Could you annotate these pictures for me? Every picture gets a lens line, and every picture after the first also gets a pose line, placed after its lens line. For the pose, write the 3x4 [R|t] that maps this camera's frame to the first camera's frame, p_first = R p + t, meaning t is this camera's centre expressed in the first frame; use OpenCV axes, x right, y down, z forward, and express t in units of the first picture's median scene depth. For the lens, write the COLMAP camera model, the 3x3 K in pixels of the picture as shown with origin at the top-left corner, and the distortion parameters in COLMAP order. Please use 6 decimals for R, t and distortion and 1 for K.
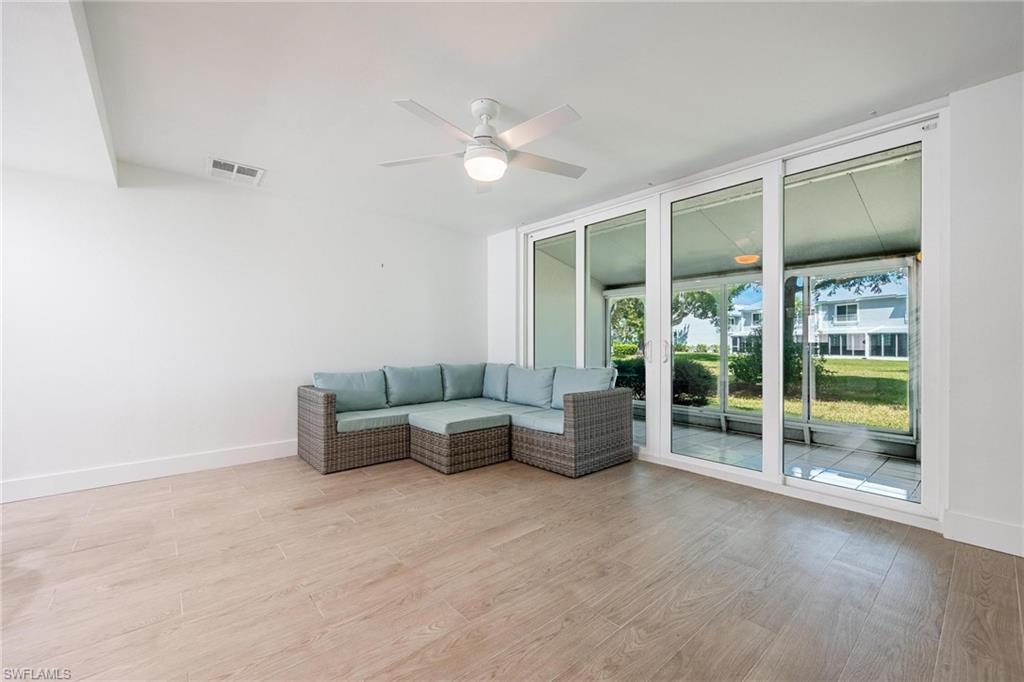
lens RADIAL K [[417.5, 0, 525.9], [0, 417.5, 344.7], [0, 0, 1]] dist [-0.001975, -0.000215]
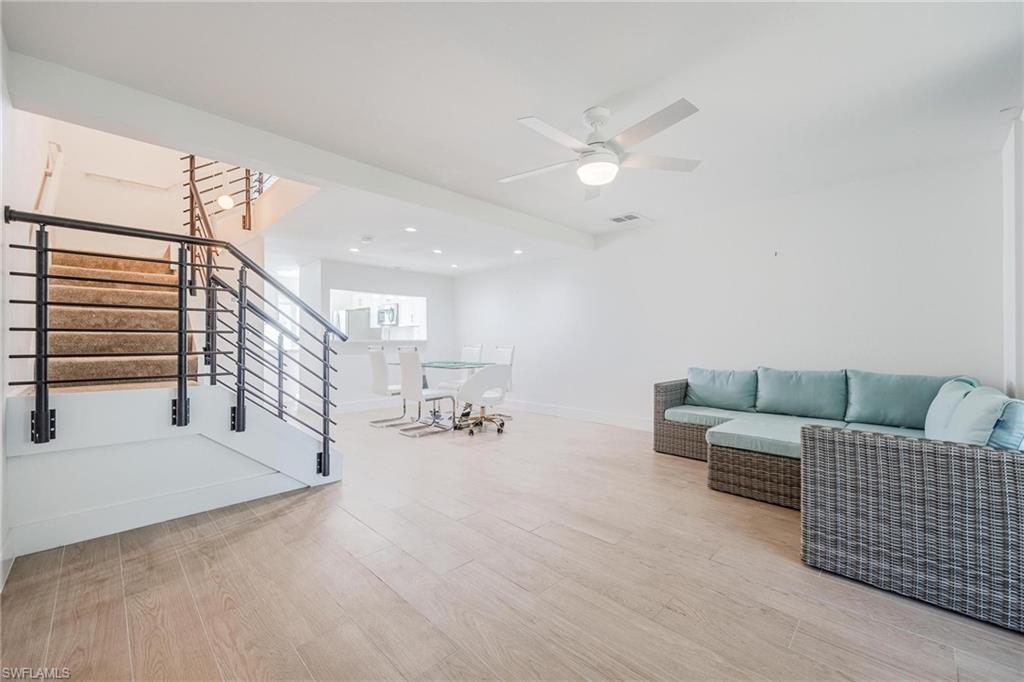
lens RADIAL K [[413.9, 0, 517.0], [0, 413.9, 346.1], [0, 0, 1]] dist [0.000787, 0.000417]
pose [[0.061365, 0.010312, -0.998062, 0.784013], [-0.003705, 0.999942, 0.010103, -0.000908], [0.998108, 0.003078, 0.061400, 0.624760]]
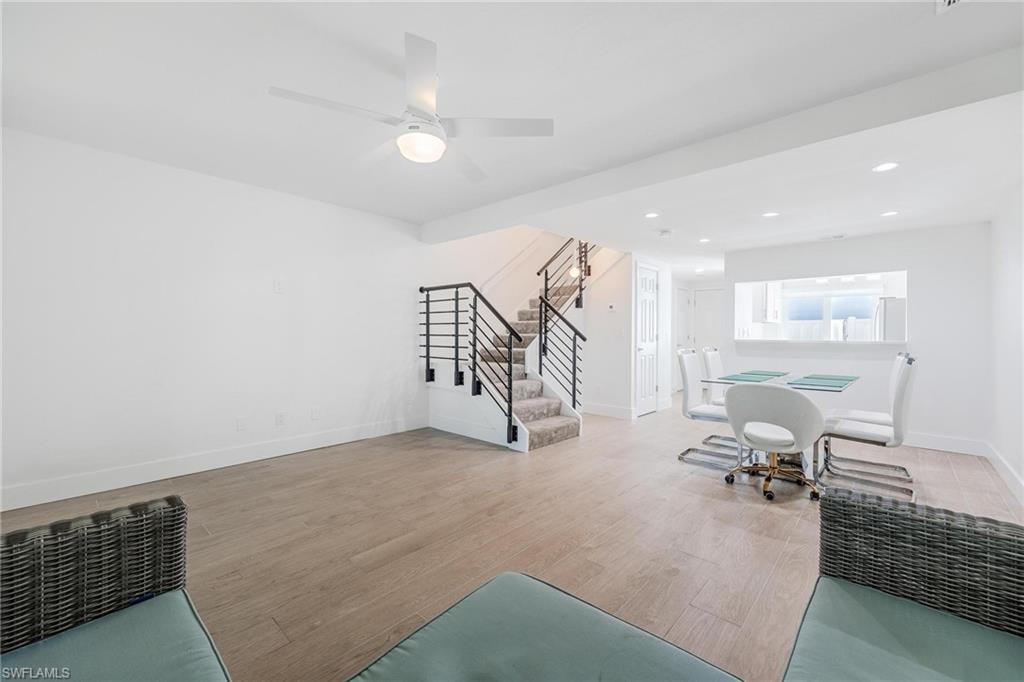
lens RADIAL K [[412.6, 0, 509.7], [0, 412.6, 340.5], [0, 0, 1]] dist [0.000535, 0.000103]
pose [[-0.996170, -0.004550, -0.087321, -0.176177], [-0.006217, 0.999803, 0.018825, -0.031834], [0.087218, 0.019295, -0.996002, 1.594812]]
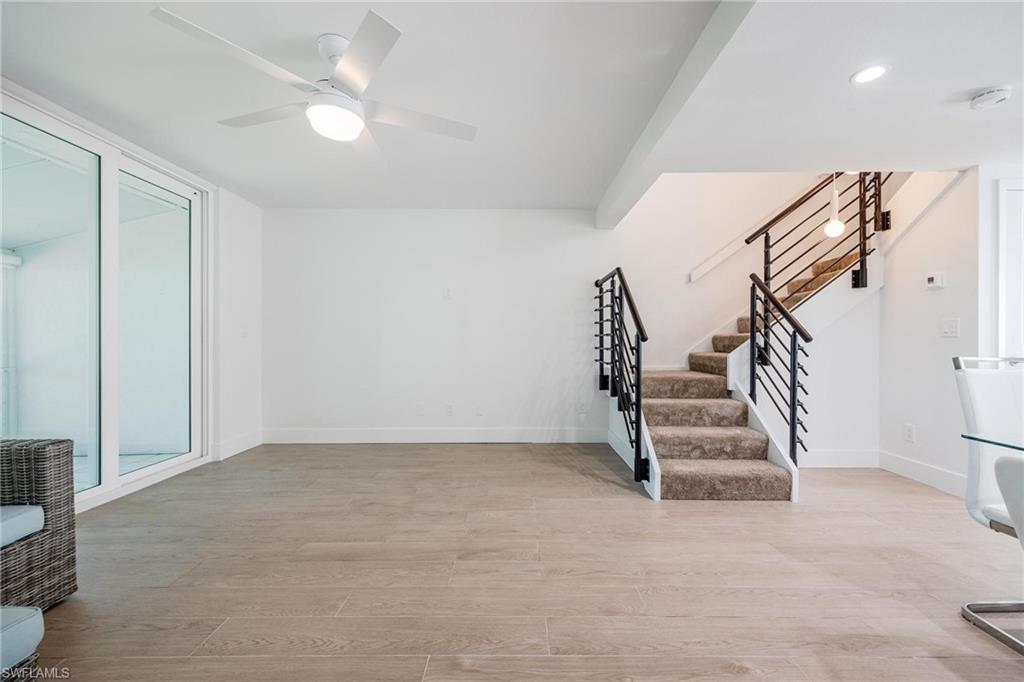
lens RADIAL K [[413.9, 0, 517.0], [0, 413.9, 346.1], [0, 0, 1]] dist [0.000787, 0.000417]
pose [[-0.745520, -0.010521, 0.666400, -0.753157], [0.000721, 0.999862, 0.016592, -0.006436], [-0.666483, 0.012850, -0.745410, 1.157339]]
